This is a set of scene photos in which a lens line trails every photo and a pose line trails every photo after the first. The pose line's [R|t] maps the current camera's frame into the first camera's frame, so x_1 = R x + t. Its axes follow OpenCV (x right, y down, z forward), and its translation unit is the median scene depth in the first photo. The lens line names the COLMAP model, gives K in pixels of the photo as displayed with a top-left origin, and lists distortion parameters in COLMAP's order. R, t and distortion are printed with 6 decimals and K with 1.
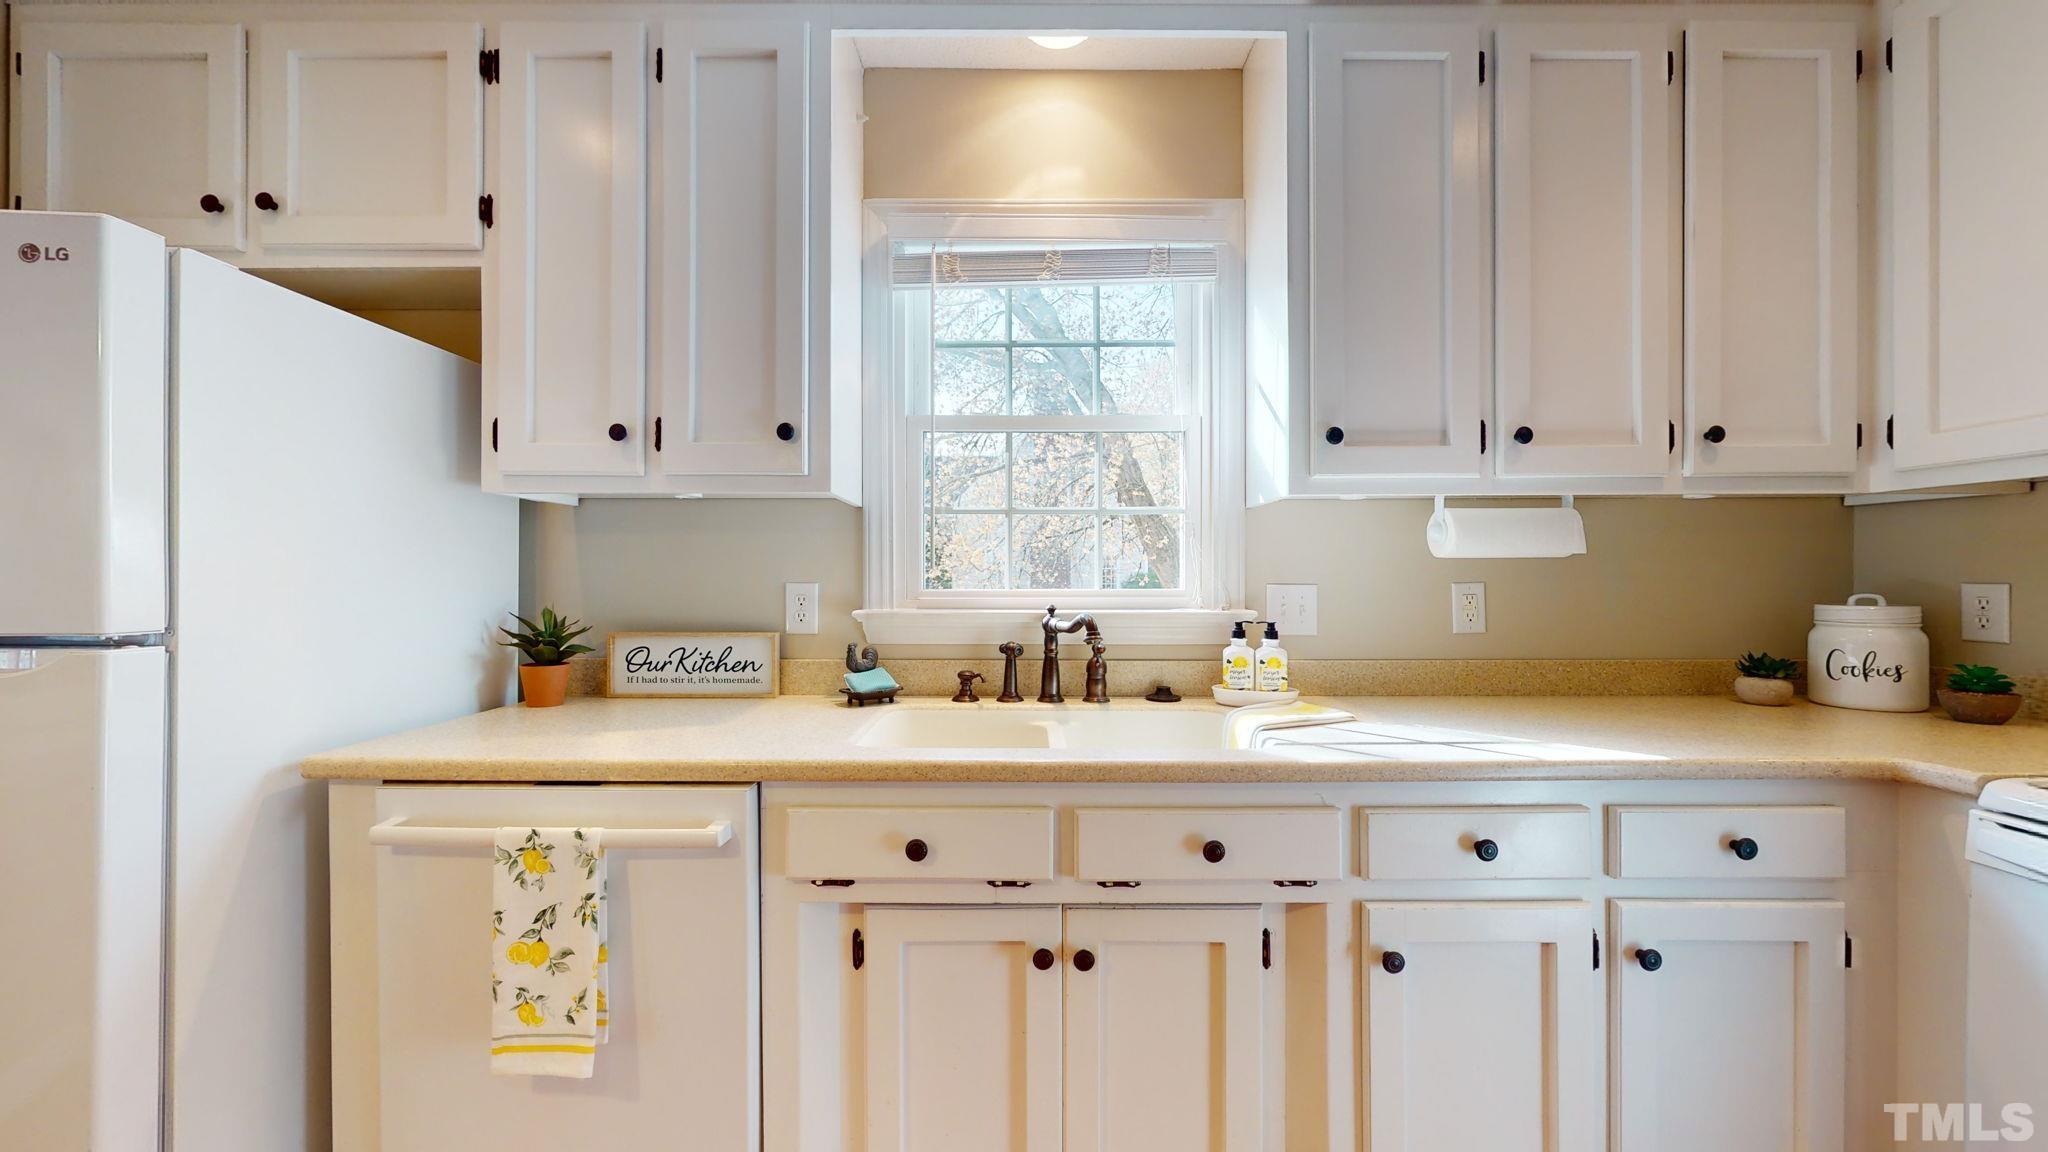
lens RADIAL K [[751.3, 0, 1026.3], [0, 751.3, 578.7], [0, 0, 1]] dist [-0.000384, 0.000325]
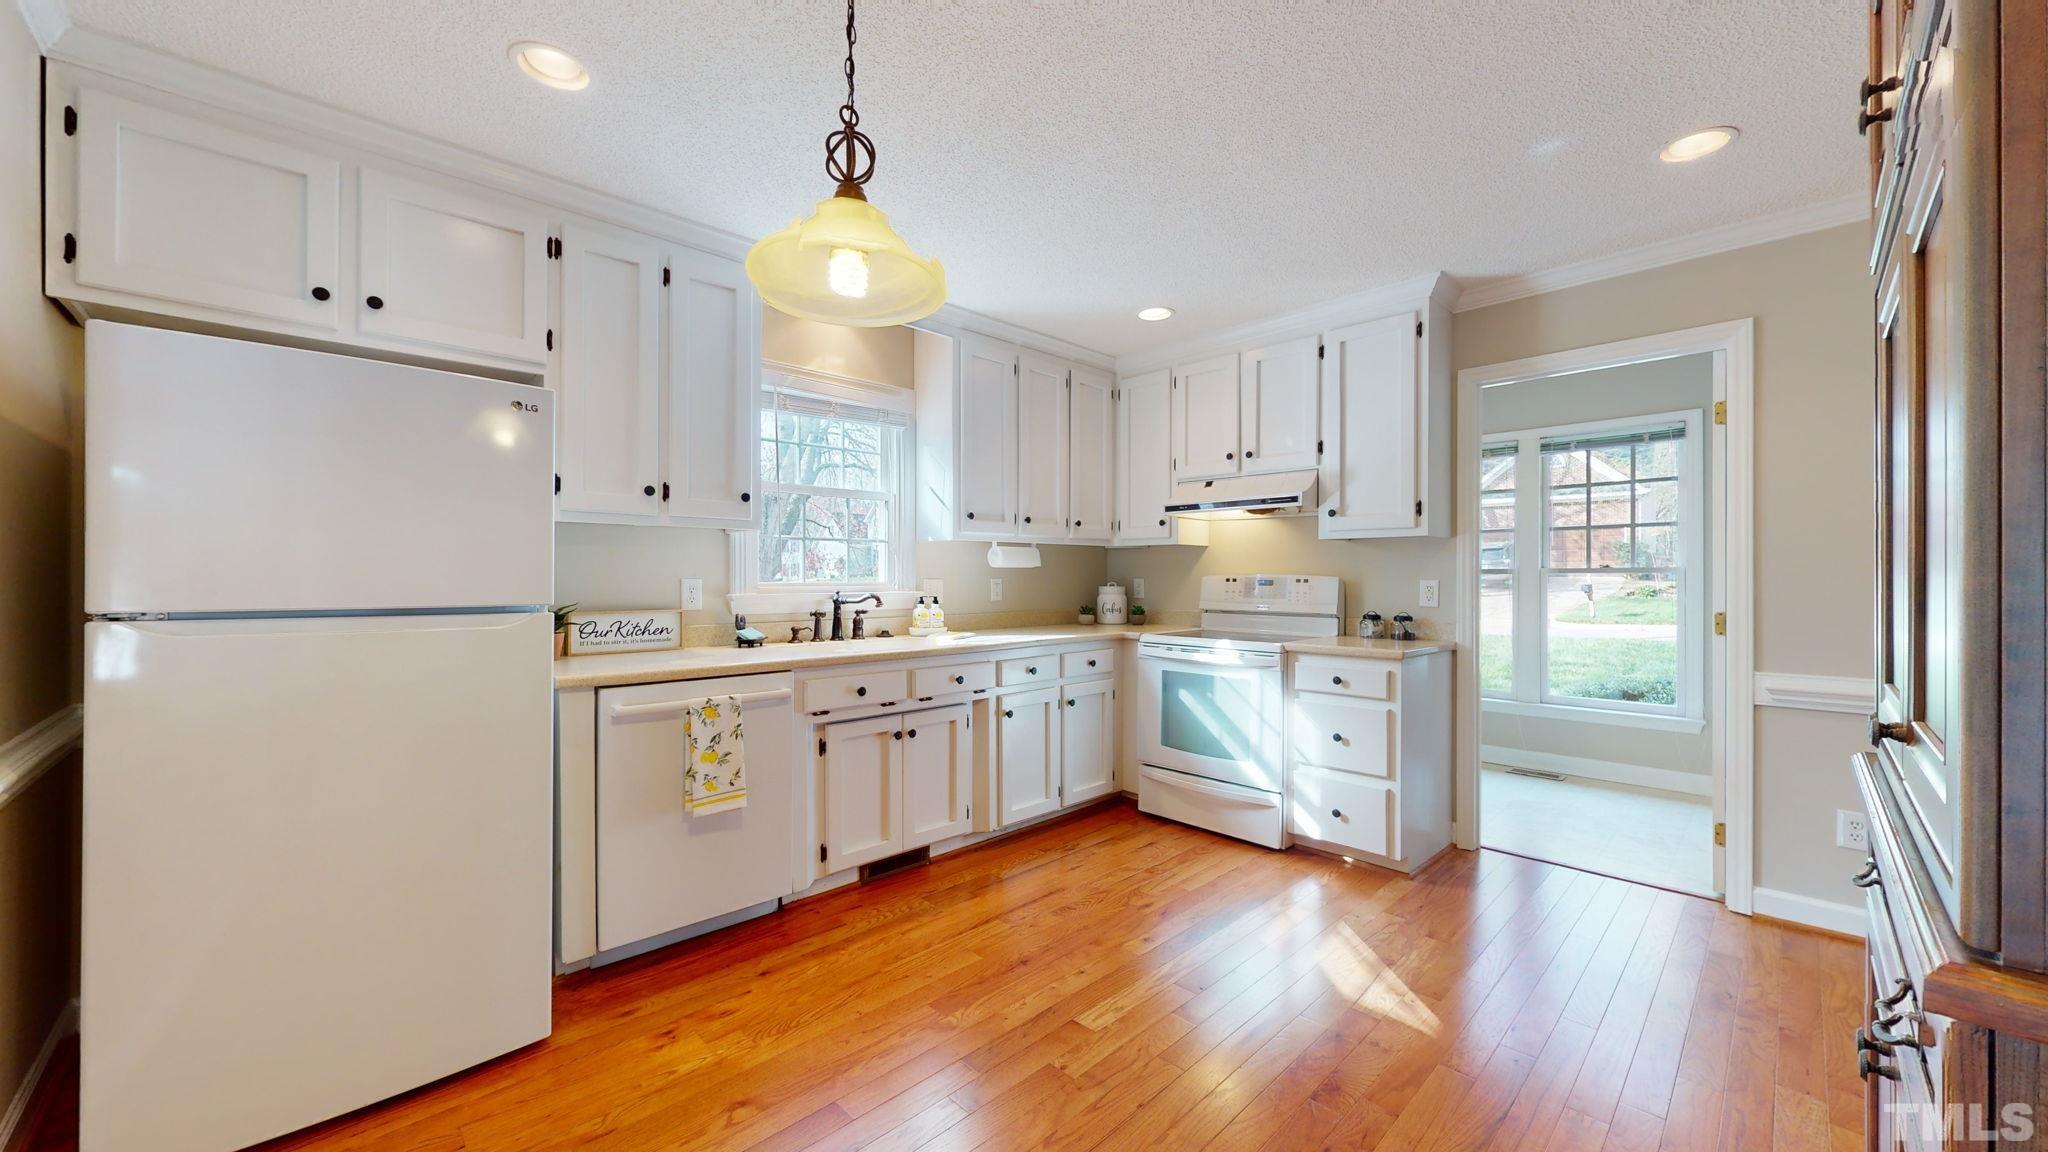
lens RADIAL K [[751.3, 0, 1024.2], [0, 751.3, 585.9], [0, 0, 1]] dist [-0.000384, 0.000325]
pose [[0.719926, -0.007824, 0.694006, -1.071743], [-0.000993, 0.999924, 0.012302, 0.000387], [-0.694050, -0.009545, 0.719864, -0.792646]]
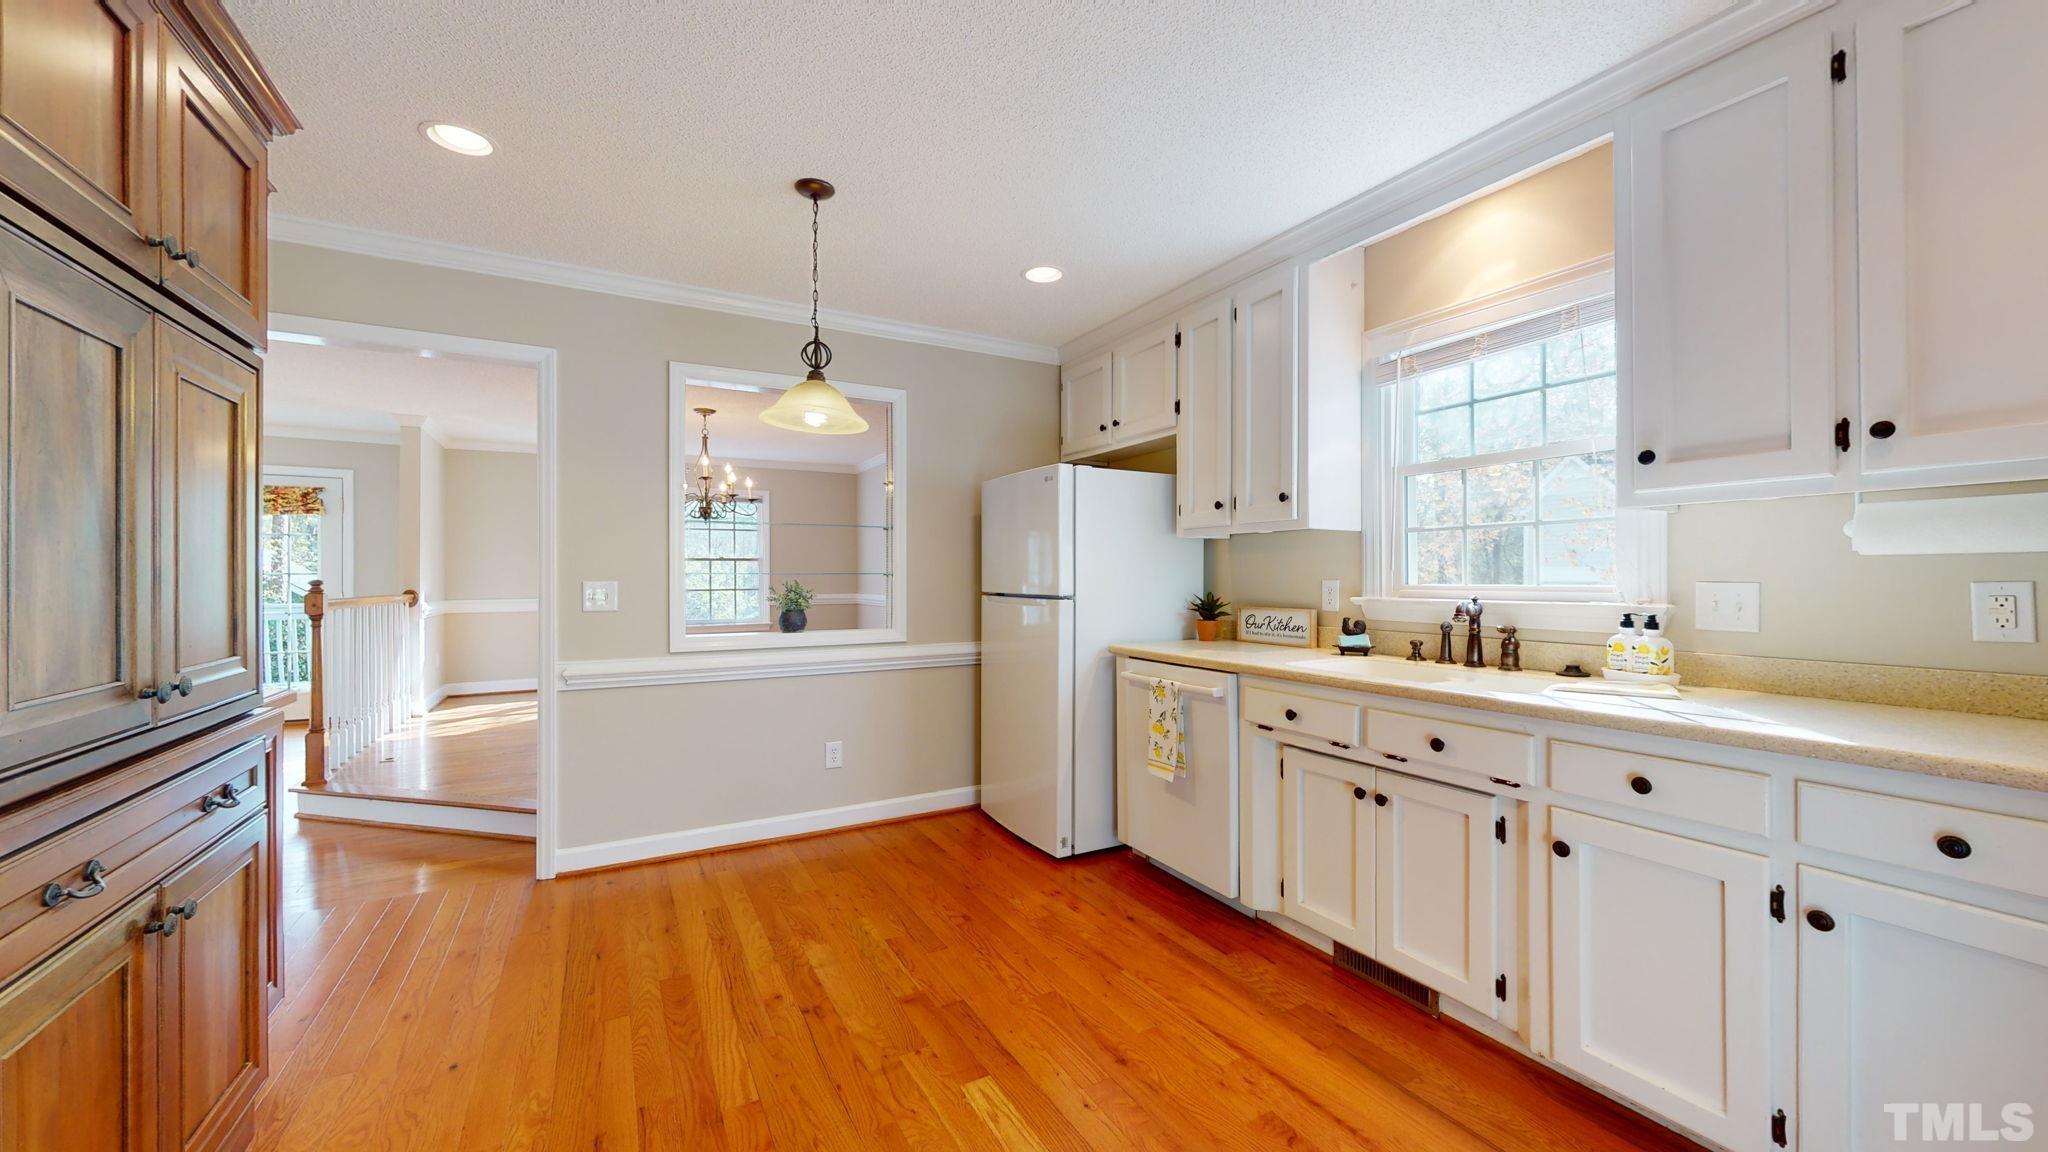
lens RADIAL K [[751.3, 0, 1022.7], [0, 751.3, 583.0], [0, 0, 1]] dist [-0.000384, 0.000325]
pose [[0.486289, 0.005934, -0.873778, 0.936428], [0.002019, 0.999967, 0.007914, -0.001865], [0.873796, -0.005612, 0.486261, -0.433752]]
